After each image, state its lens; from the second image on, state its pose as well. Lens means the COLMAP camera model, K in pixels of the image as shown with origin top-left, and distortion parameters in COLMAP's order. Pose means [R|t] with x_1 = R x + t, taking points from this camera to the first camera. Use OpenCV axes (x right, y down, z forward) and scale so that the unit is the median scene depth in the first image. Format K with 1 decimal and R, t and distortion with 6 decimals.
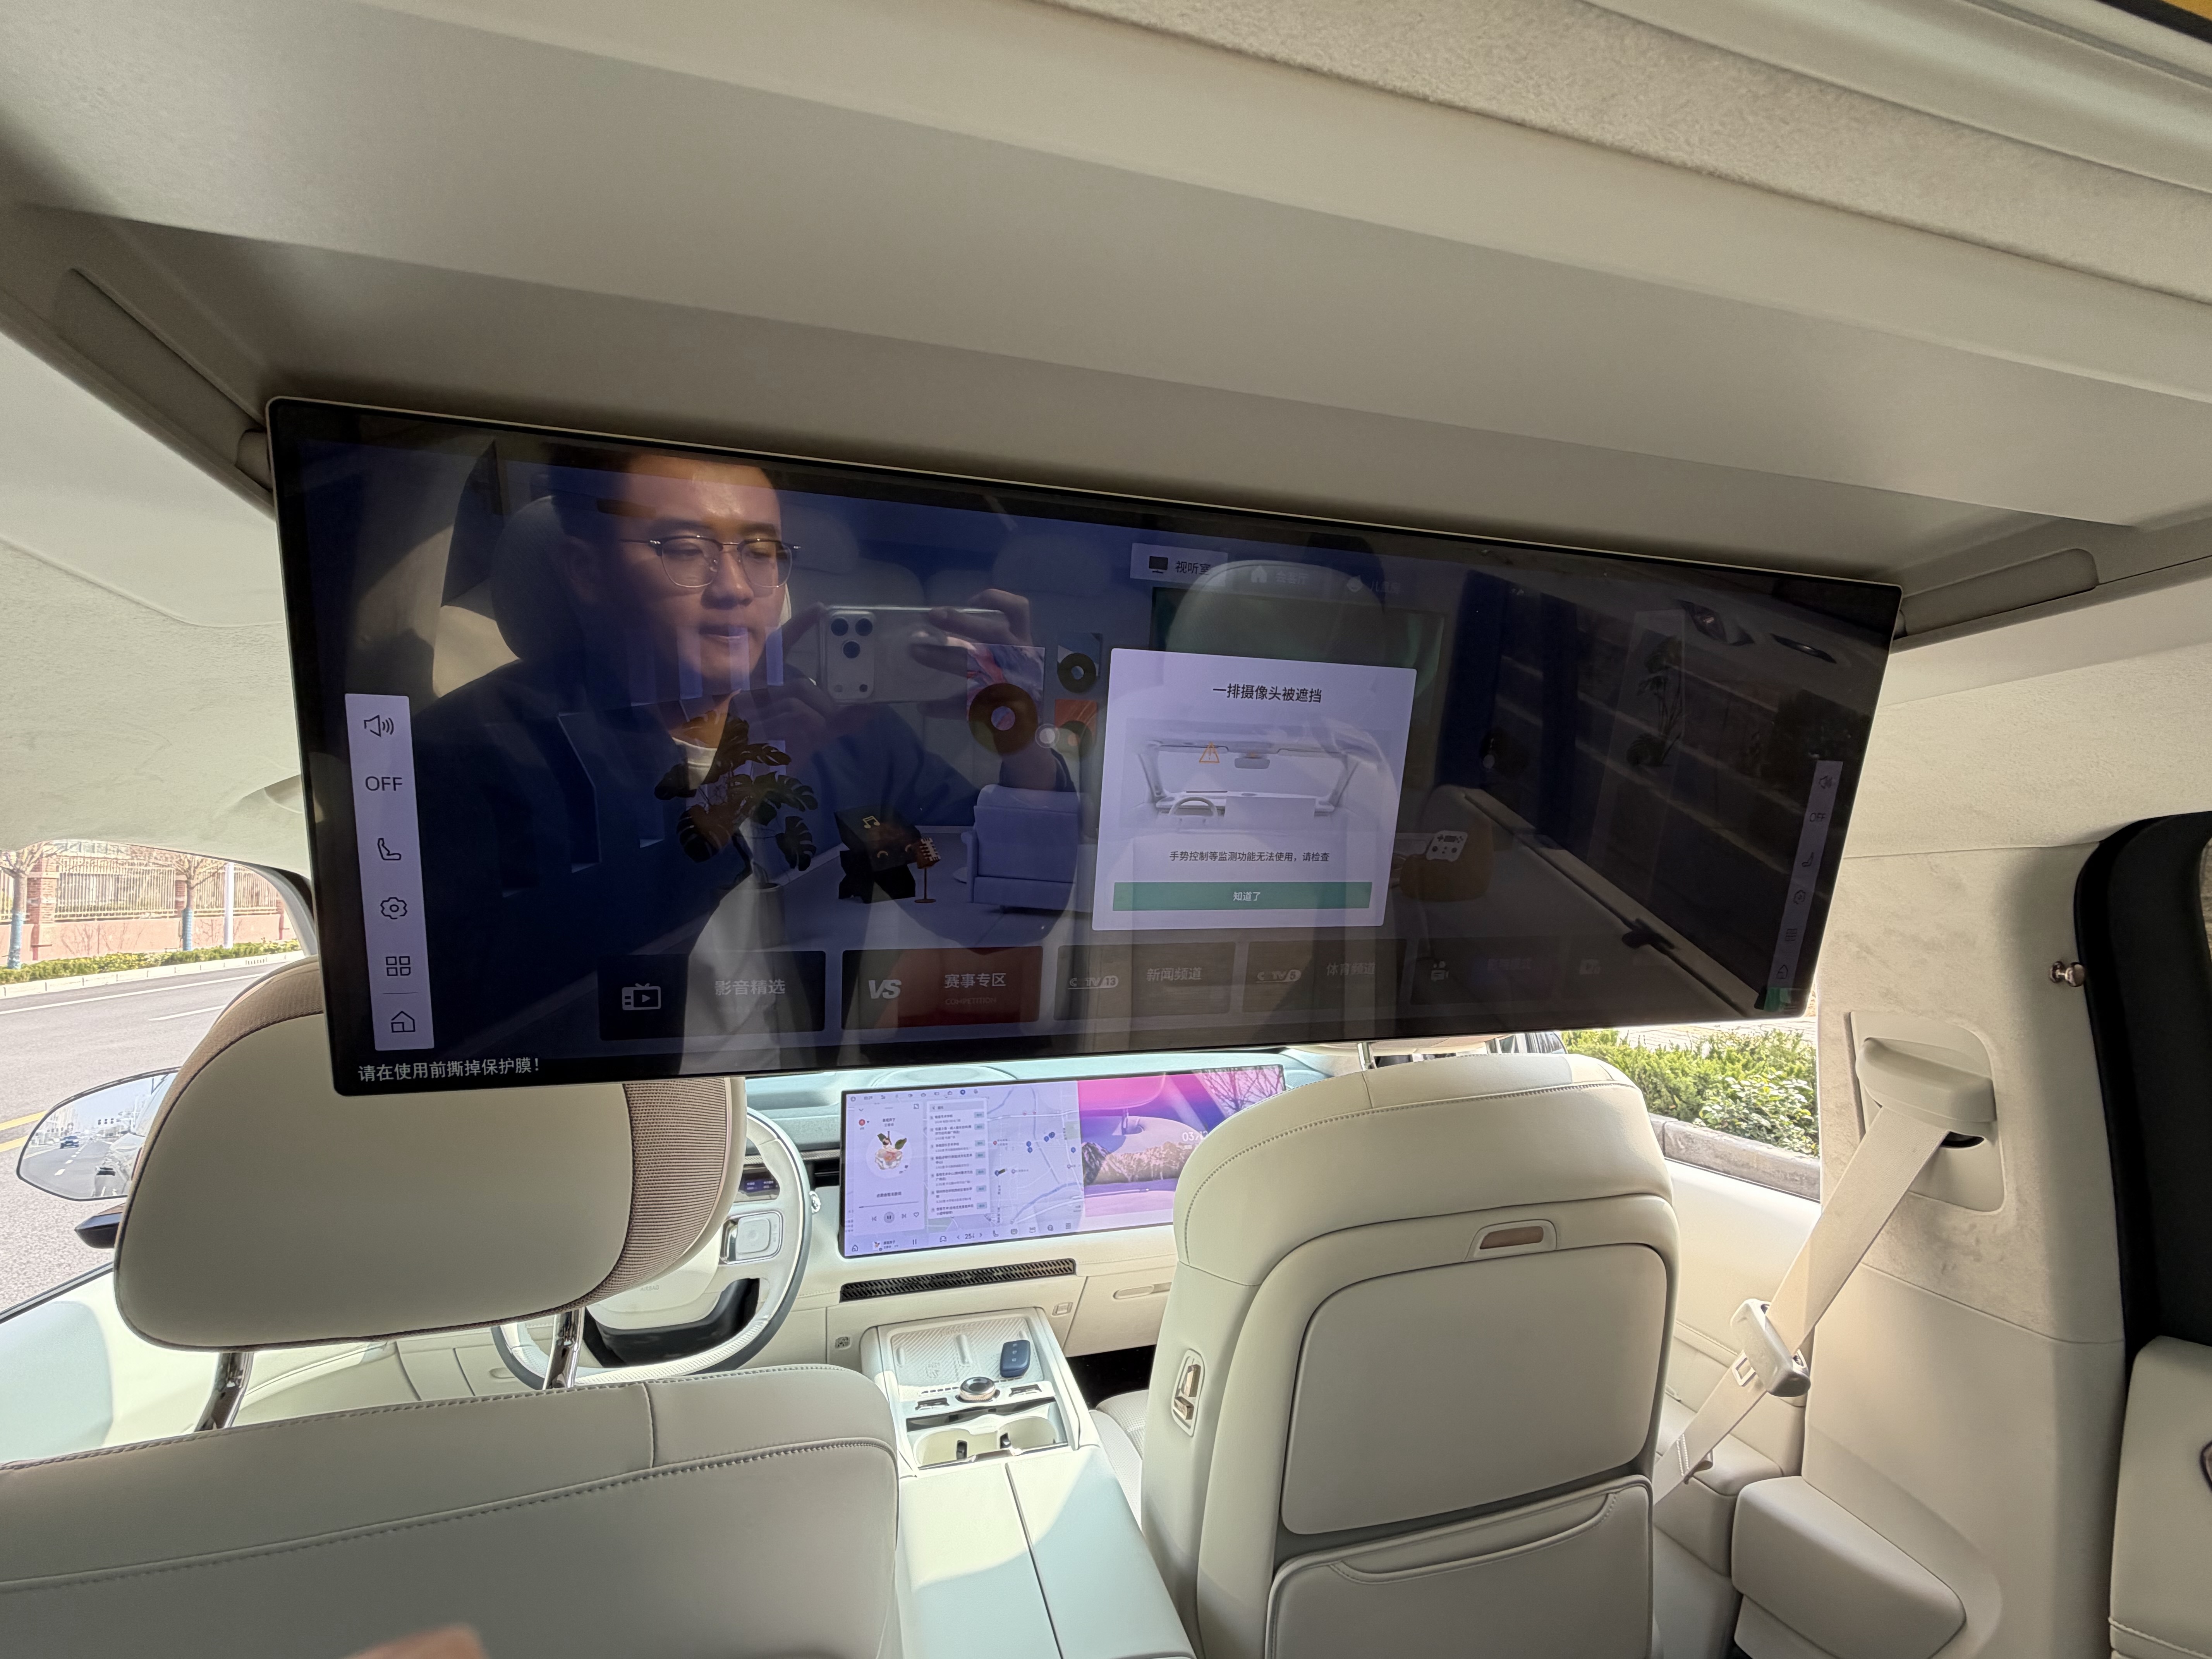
lens RADIAL K [[937.7, 0, 1107.1], [0, 937.7, 819.1], [0, 0, 1]] dist [-0.006408, 0.000601]
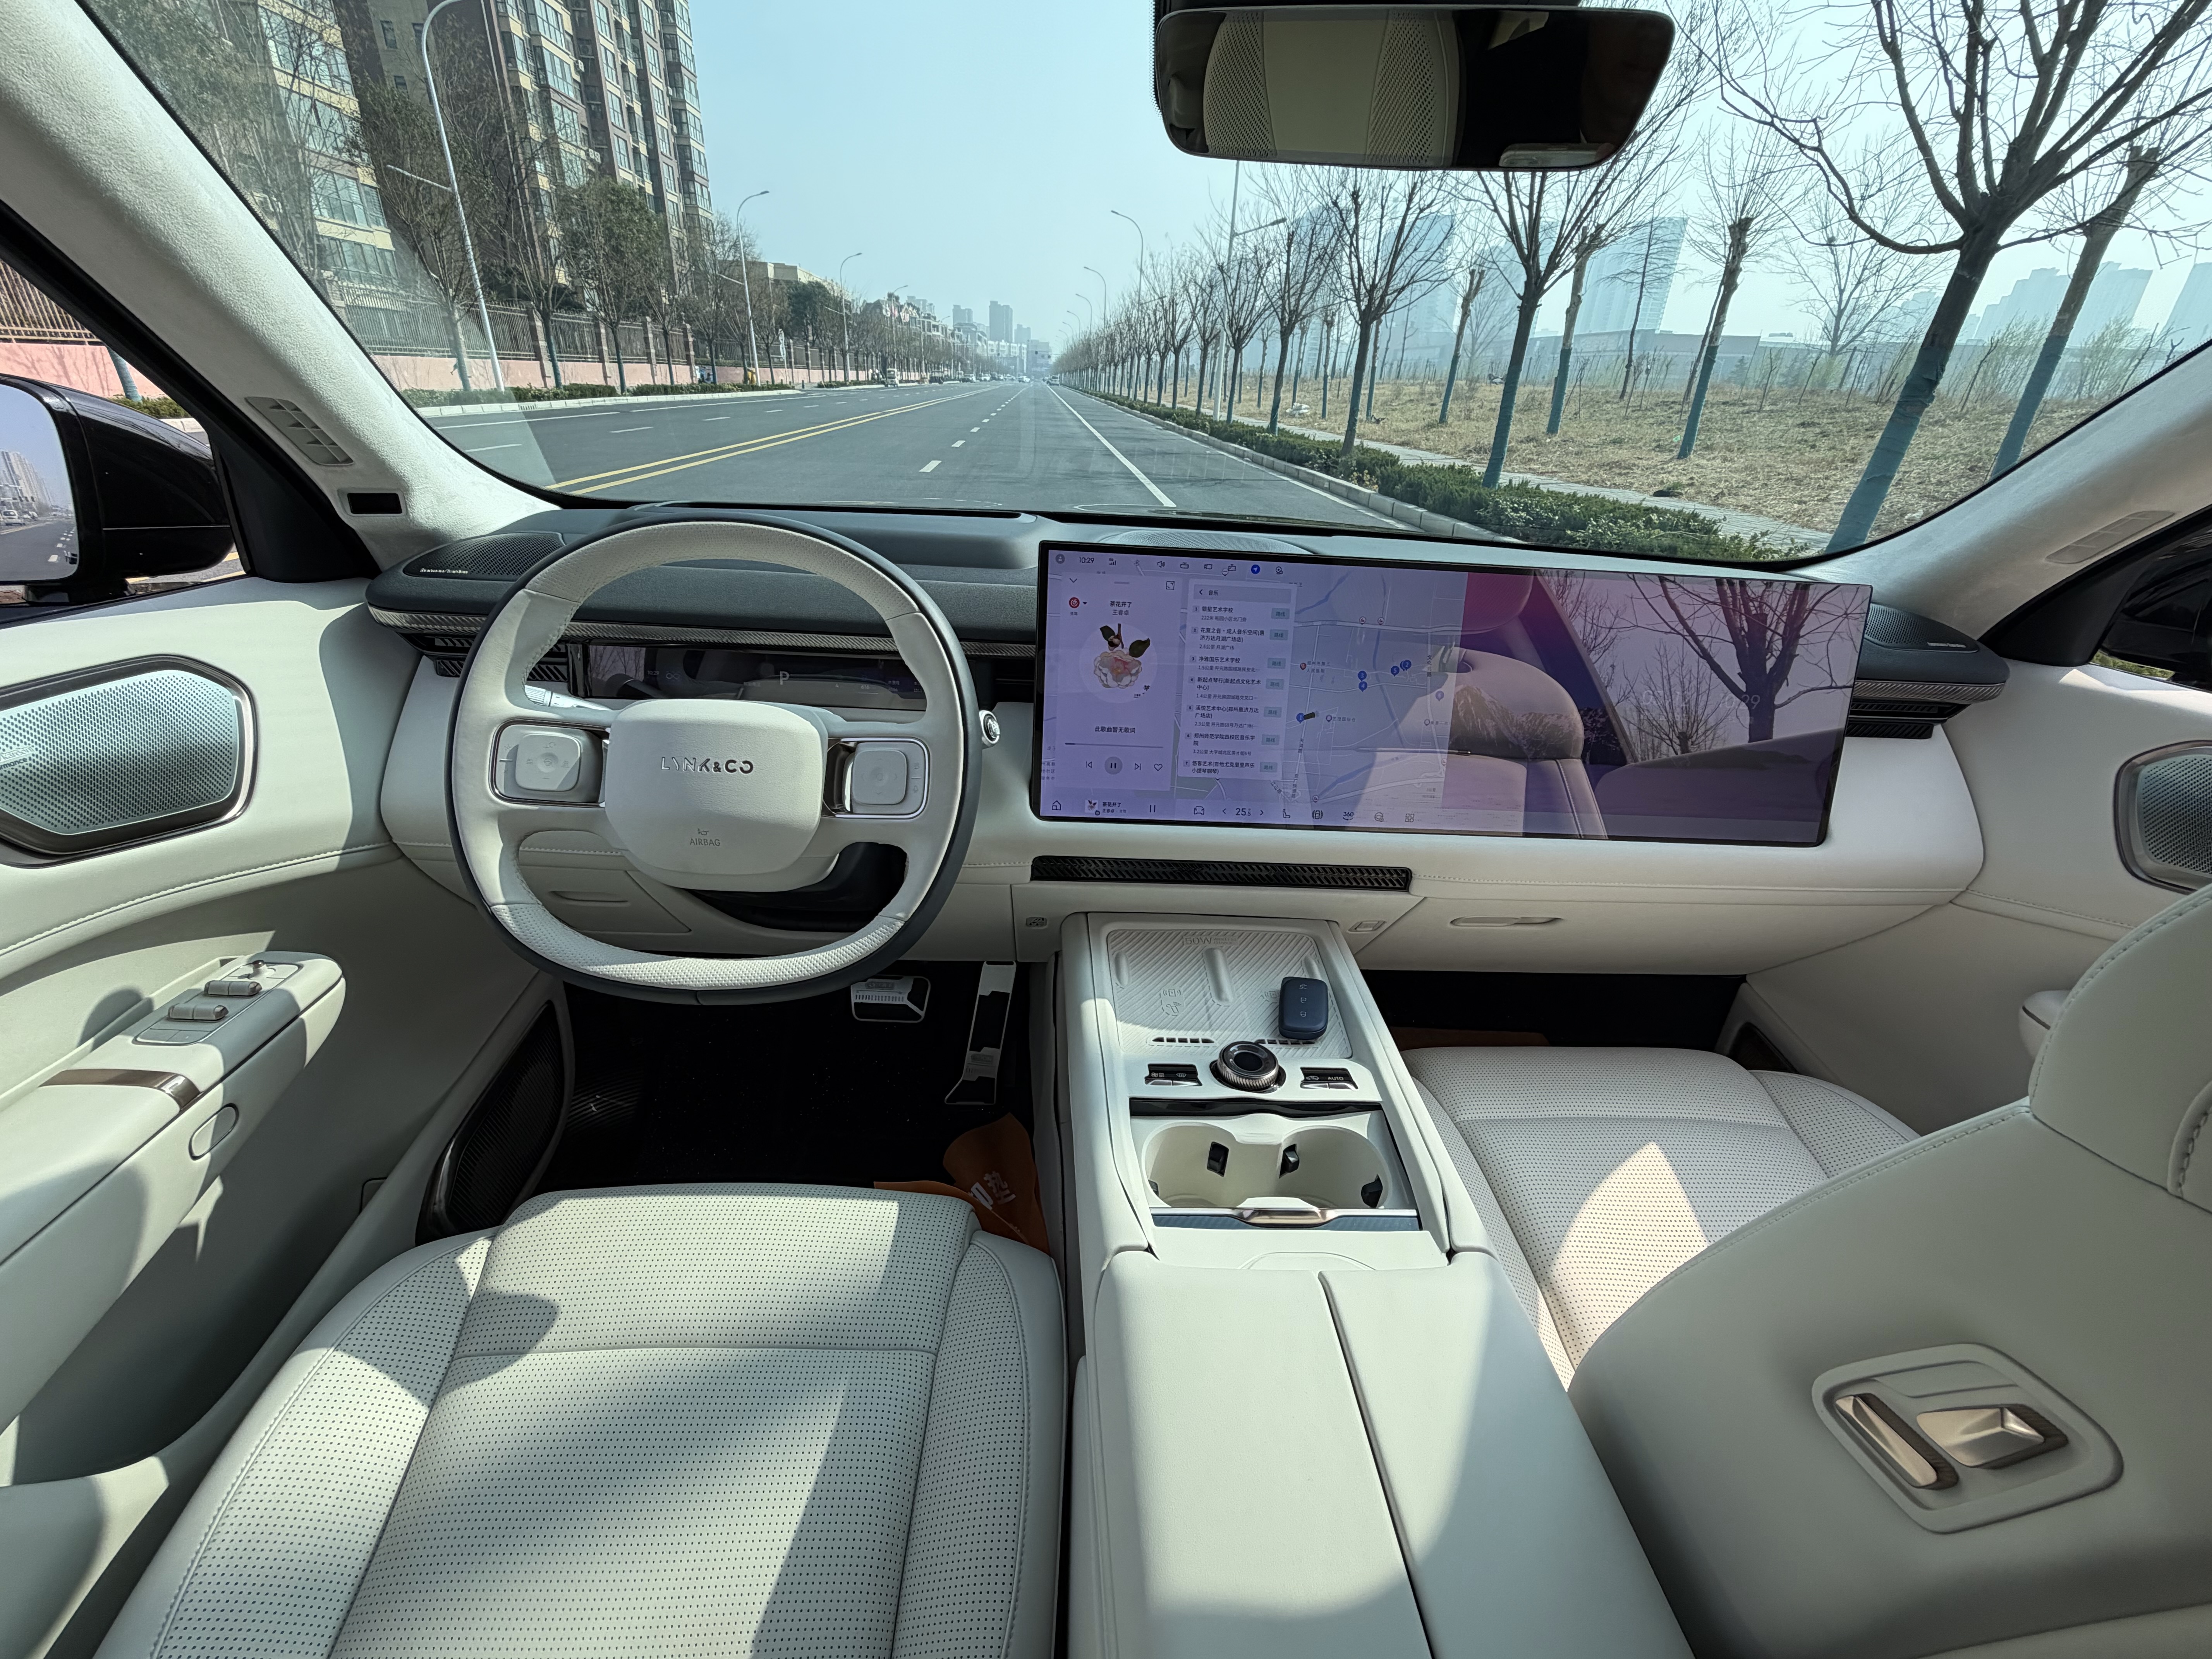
lens RADIAL K [[937.7, 0, 1090.9], [0, 937.7, 831.7], [0, 0, 1]] dist [-0.006408, 0.000601]
pose [[0.968436, 0.158148, -0.192669, -0.128049], [-0.040936, 0.863367, 0.502914, 0.166867], [0.245879, -0.479153, 0.842589, 0.485538]]
